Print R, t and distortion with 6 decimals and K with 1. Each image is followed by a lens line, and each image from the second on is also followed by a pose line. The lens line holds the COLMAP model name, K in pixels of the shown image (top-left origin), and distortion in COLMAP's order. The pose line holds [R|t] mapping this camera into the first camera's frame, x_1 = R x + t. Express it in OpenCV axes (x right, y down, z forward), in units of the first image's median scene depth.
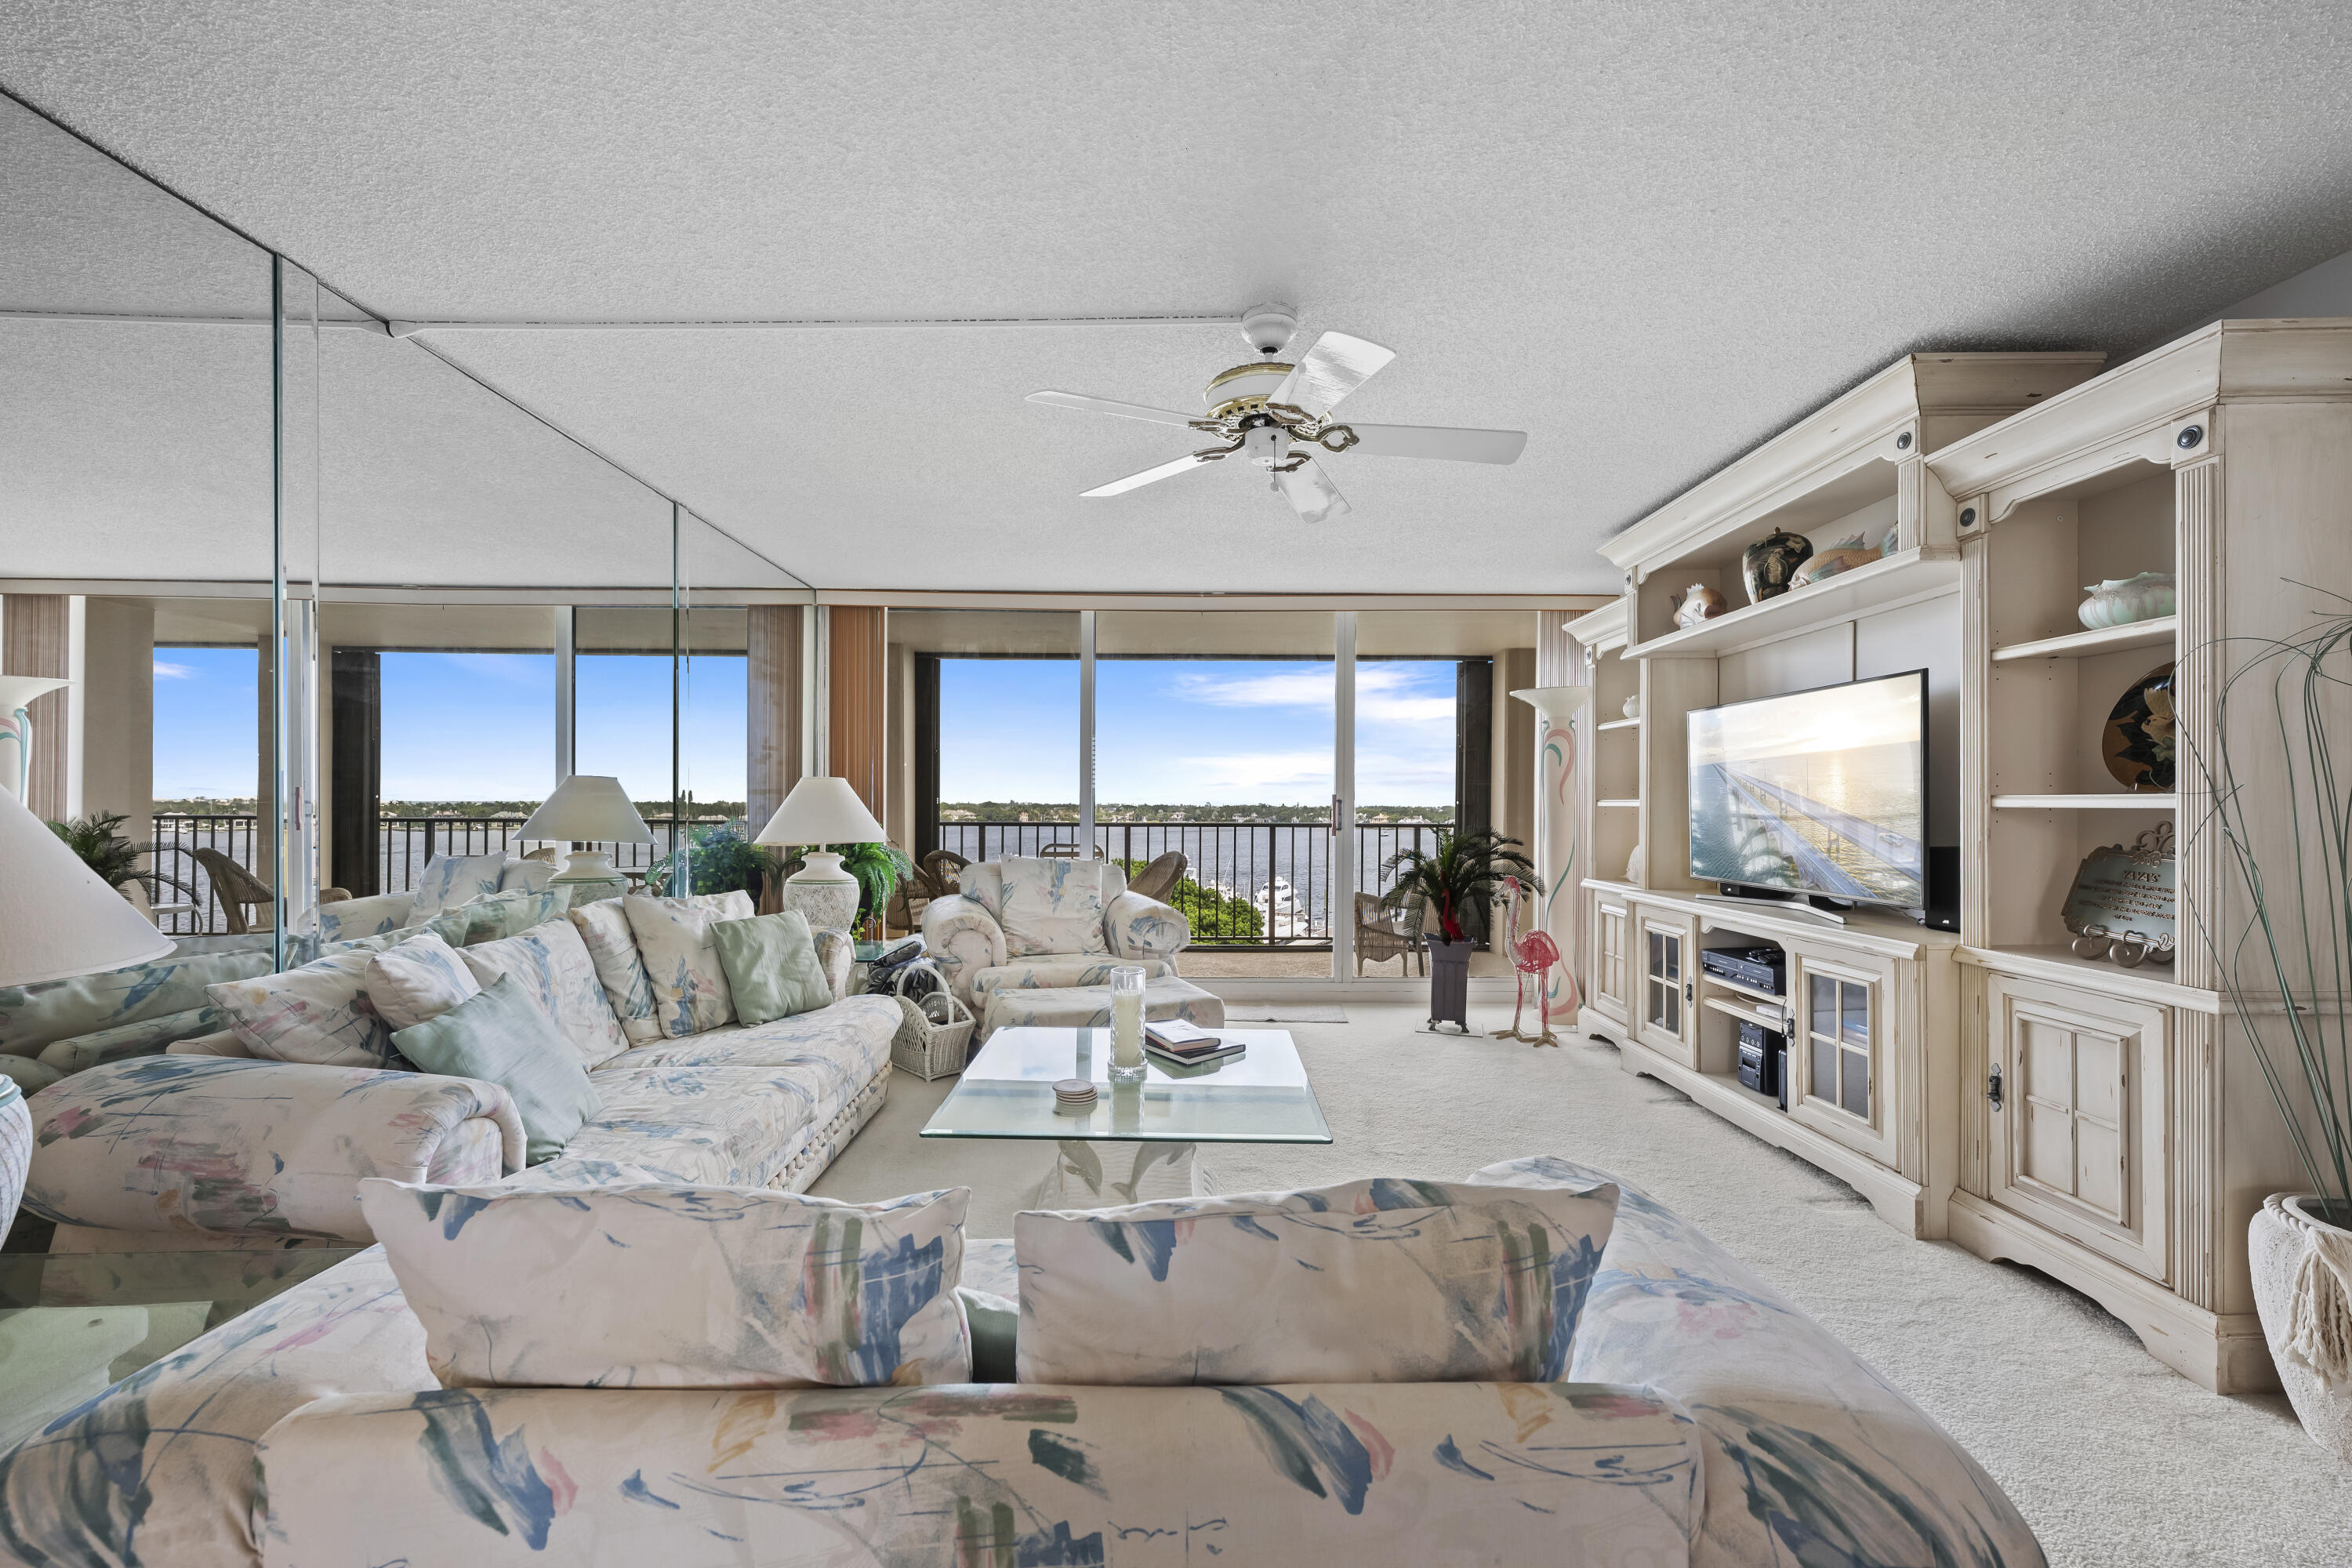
lens RADIAL K [[949.4, 0, 1167.9], [0, 949.4, 806.4], [0, 0, 1]] dist [-0.001625, 0.000895]
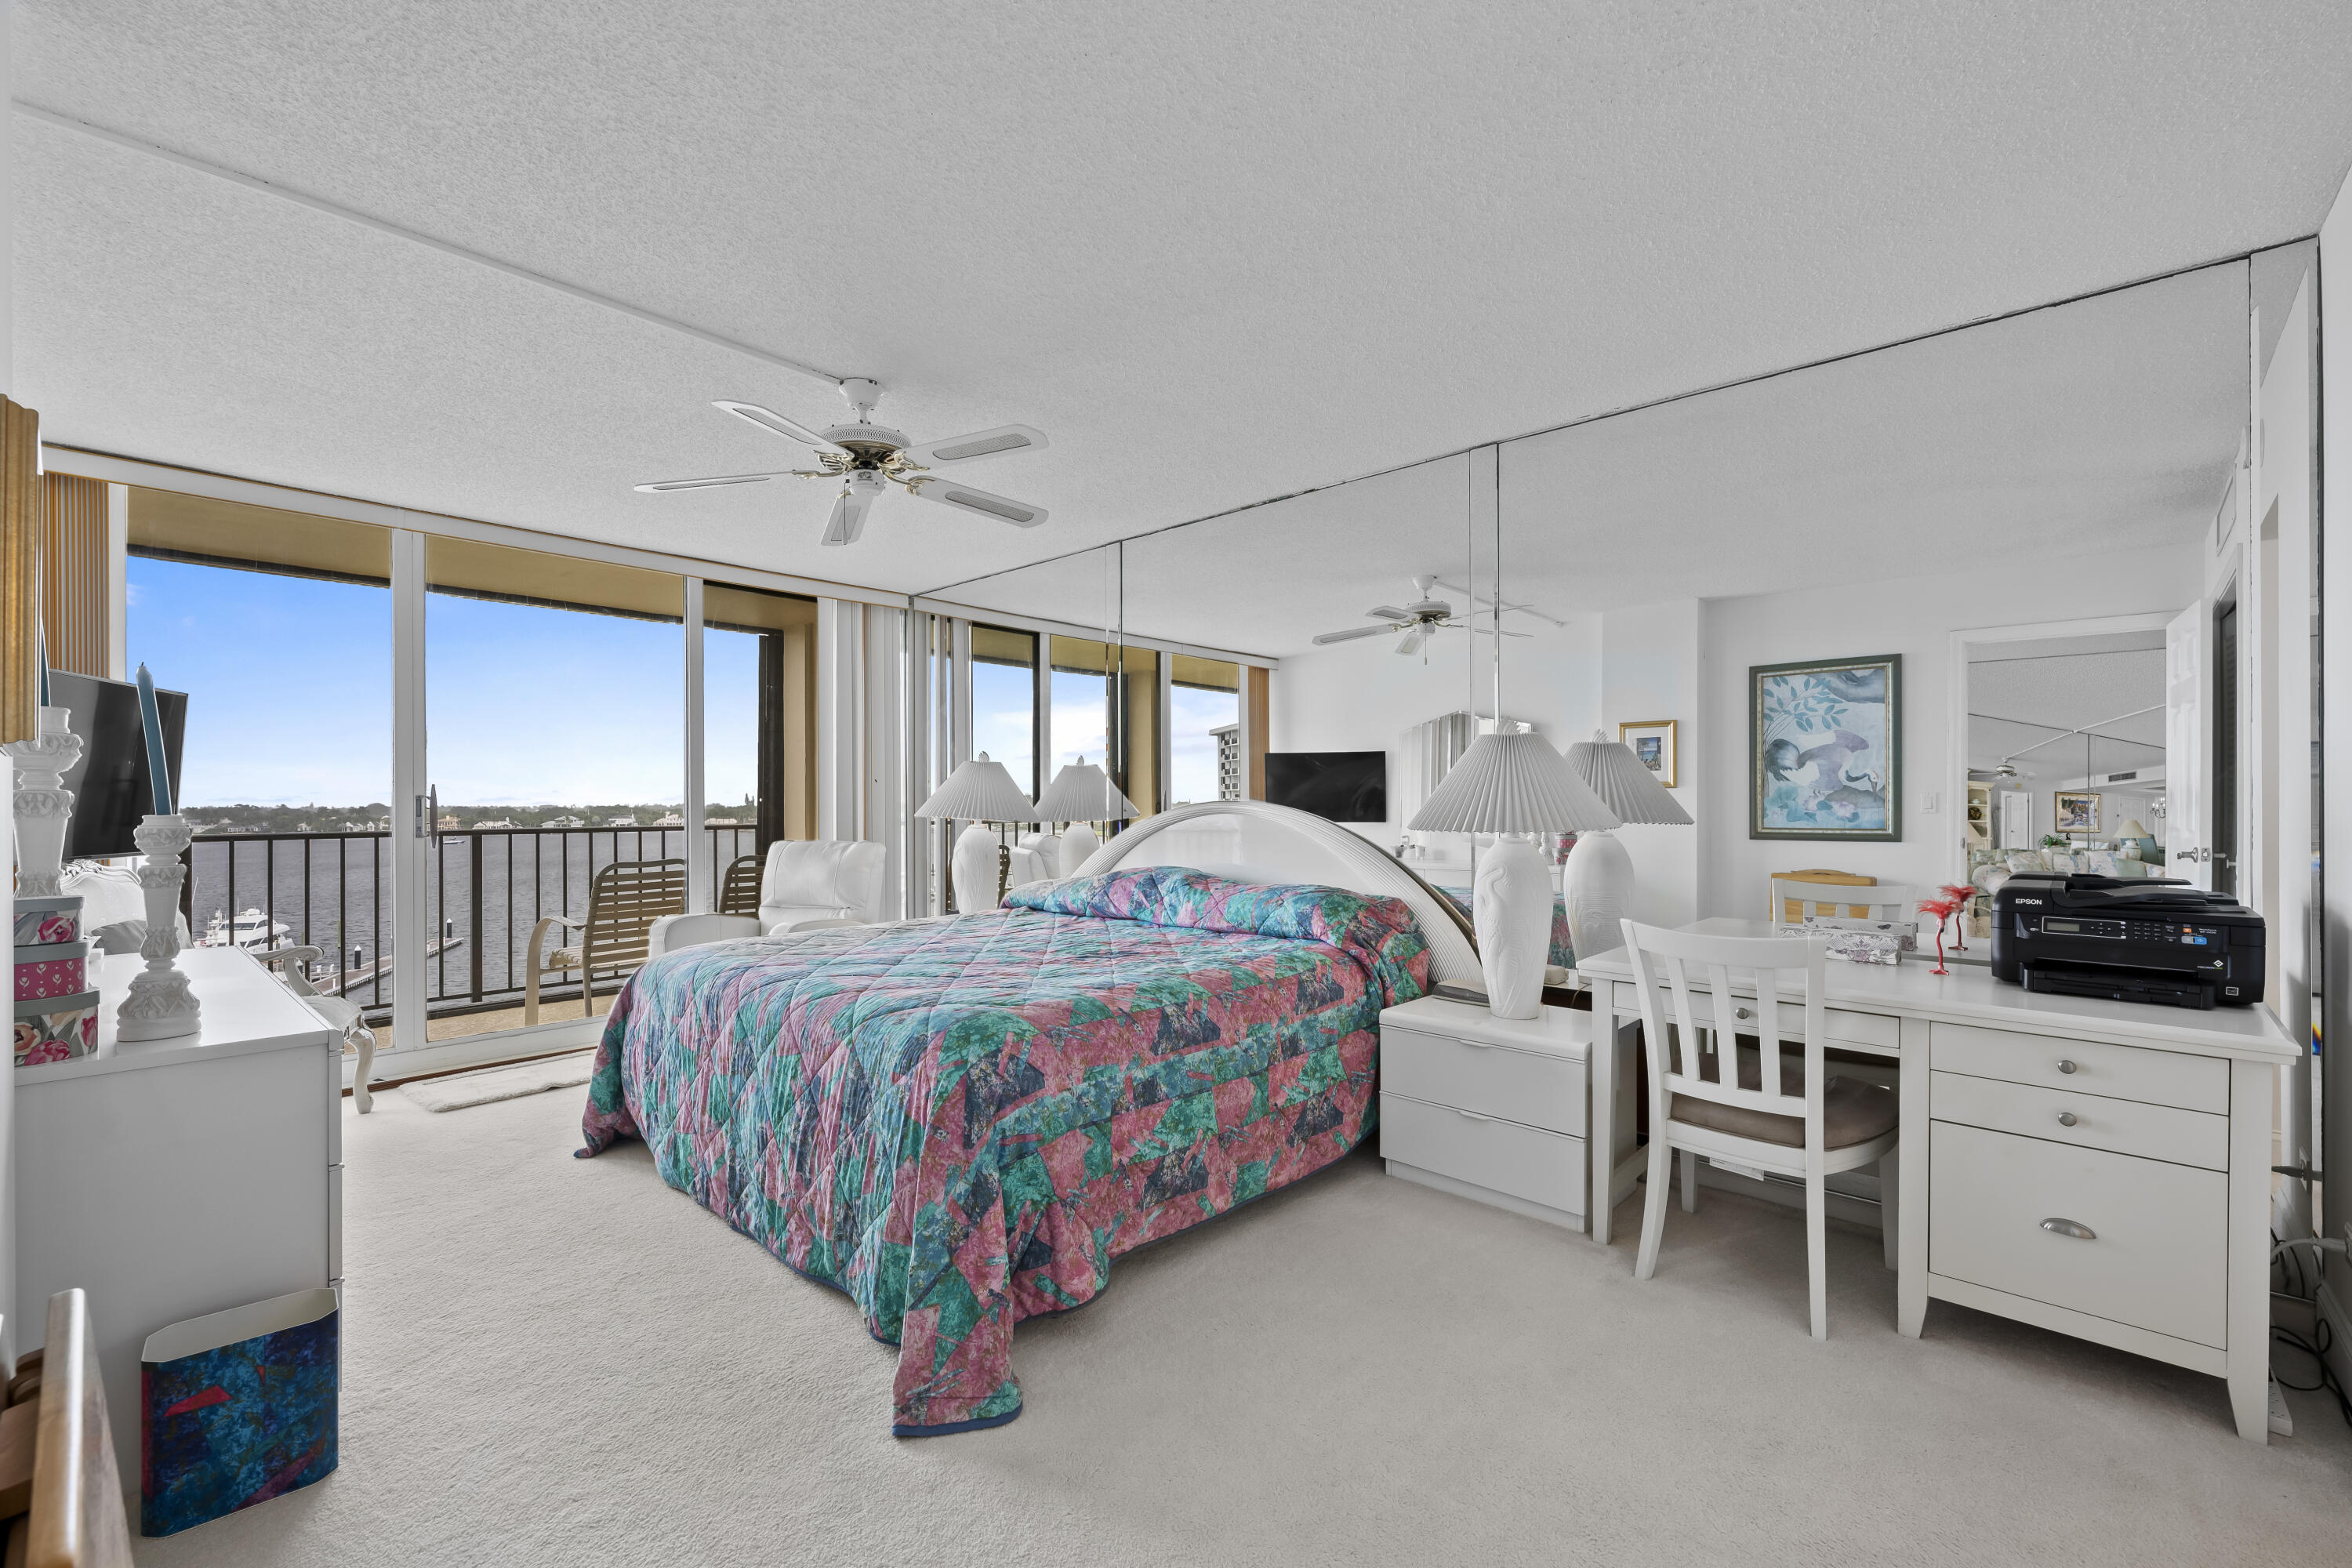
lens RADIAL K [[1011.9, 0, 1166.4], [0, 1011.9, 777.6], [0, 0, 1]] dist [-0.003936, -0.000102]
pose [[0.660182, 0.012205, 0.751007, -0.521875], [0.008093, 0.999694, -0.023361, -0.003493], [-0.751062, 0.021501, 0.659881, 0.028995]]
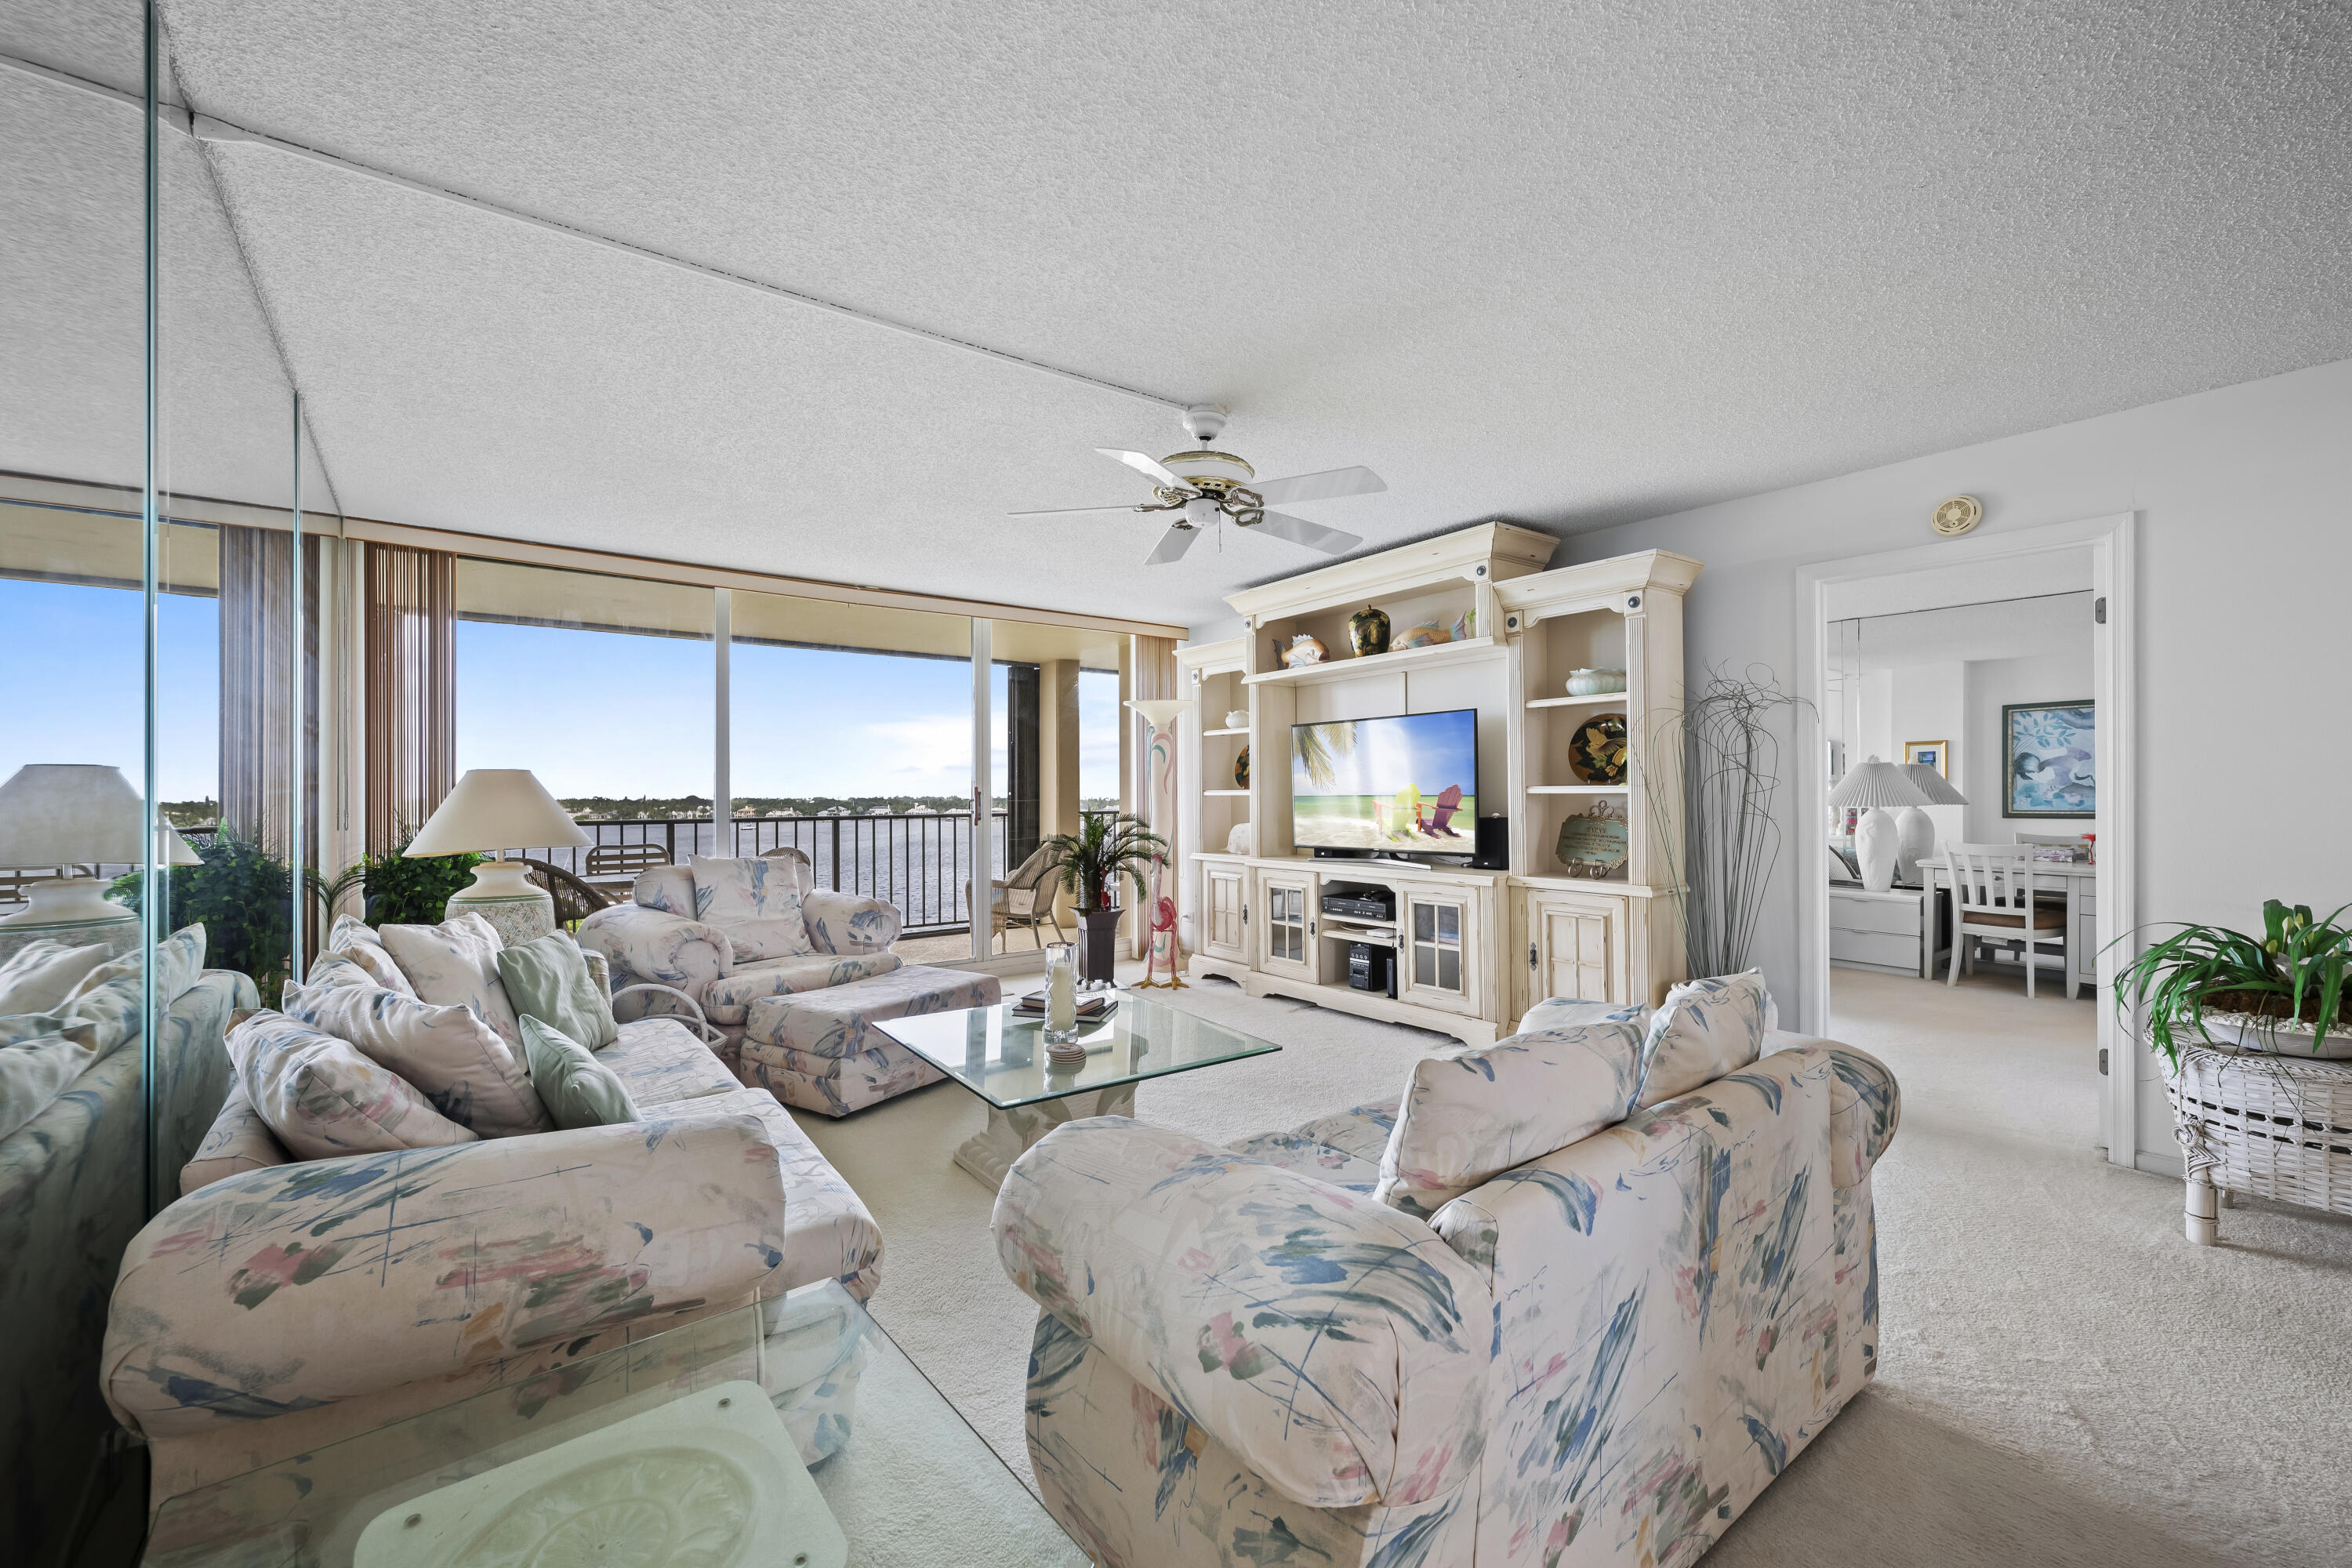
lens RADIAL K [[949.4, 0, 1165.5], [0, 949.4, 781.1], [0, 0, 1]] dist [-0.001625, 0.000895]
pose [[0.797273, -0.000474, 0.603618, -0.556119], [0.011062, 0.999843, -0.013827, -0.003828], [-0.603517, 0.017701, 0.797154, 0.021950]]
